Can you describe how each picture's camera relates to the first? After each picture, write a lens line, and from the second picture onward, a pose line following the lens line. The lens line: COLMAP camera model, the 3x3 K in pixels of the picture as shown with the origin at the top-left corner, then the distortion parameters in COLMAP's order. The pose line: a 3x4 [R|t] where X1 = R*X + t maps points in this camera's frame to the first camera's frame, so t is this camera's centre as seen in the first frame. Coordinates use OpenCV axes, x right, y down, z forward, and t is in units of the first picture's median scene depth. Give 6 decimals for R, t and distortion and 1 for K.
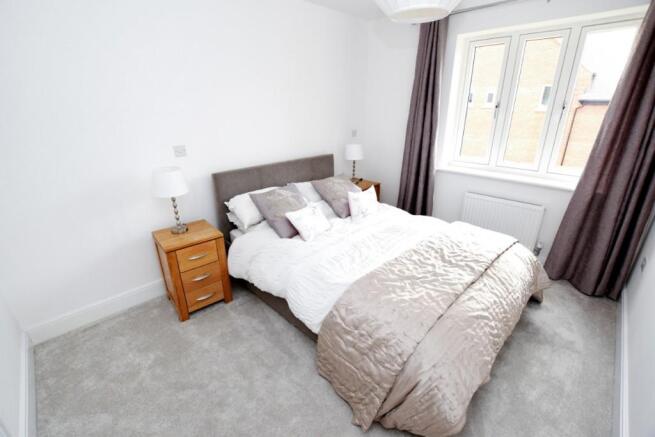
lens RADIAL K [[288.4, 0, 325.1], [0, 288.4, 215.6], [0, 0, 1]] dist [-0.027424, 0.000131]
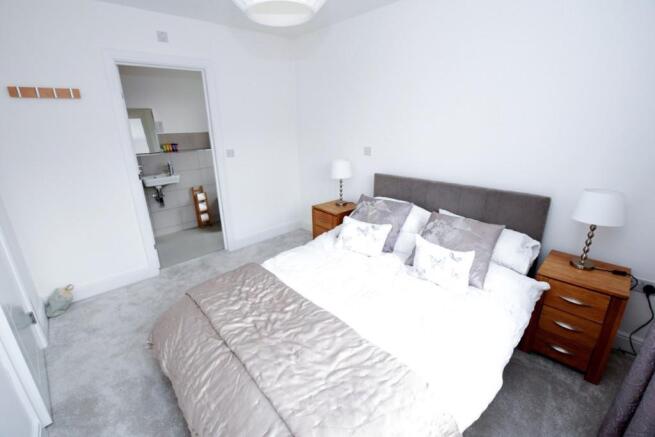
lens RADIAL K [[288.4, 0, 325.1], [0, 288.4, 215.6], [0, 0, 1]] dist [-0.027424, 0.000131]
pose [[0.002843, 0.319159, -0.947697, 0.765623], [-0.331966, 0.894259, 0.300166, -0.269563], [0.943287, 0.313750, 0.108492, 0.704479]]
